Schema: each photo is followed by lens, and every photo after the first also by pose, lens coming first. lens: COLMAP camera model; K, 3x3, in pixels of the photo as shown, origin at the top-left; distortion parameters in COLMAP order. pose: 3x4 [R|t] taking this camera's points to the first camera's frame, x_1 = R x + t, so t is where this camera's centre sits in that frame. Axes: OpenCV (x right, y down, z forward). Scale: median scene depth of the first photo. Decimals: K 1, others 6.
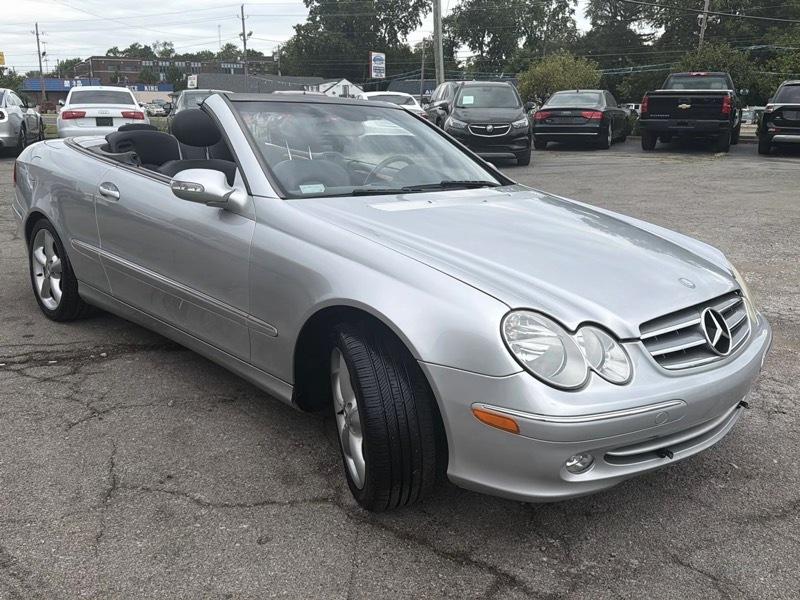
lens RADIAL K [[703.4, 0, 401.3], [0, 703.4, 303.8], [0, 0, 1]] dist [0.174956, -0.353188]
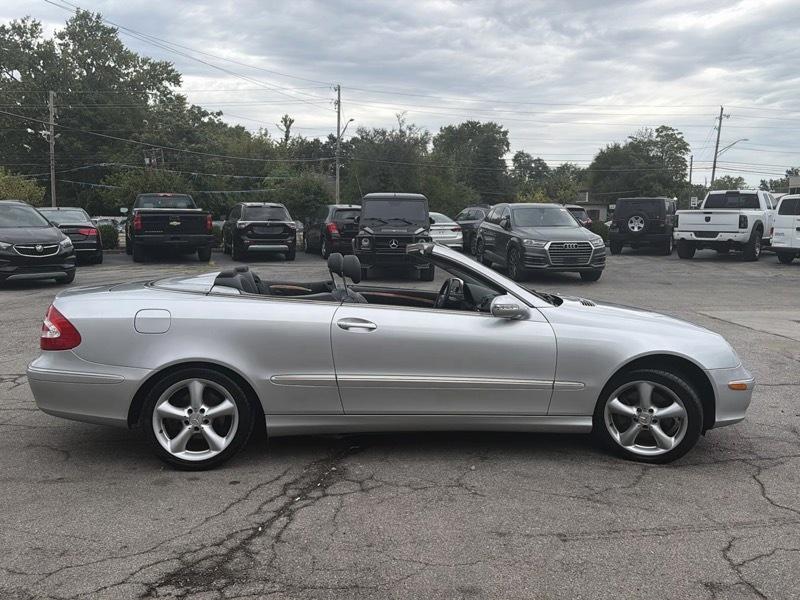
lens RADIAL K [[703.4, 0, 401.3], [0, 703.4, 303.8], [0, 0, 1]] dist [0.174956, -0.353188]
pose [[0.618958, -0.101510, 0.778837, -0.293308], [0.211990, 0.976402, -0.041213, -0.028671], [-0.756275, 0.190615, 0.625871, 0.042620]]
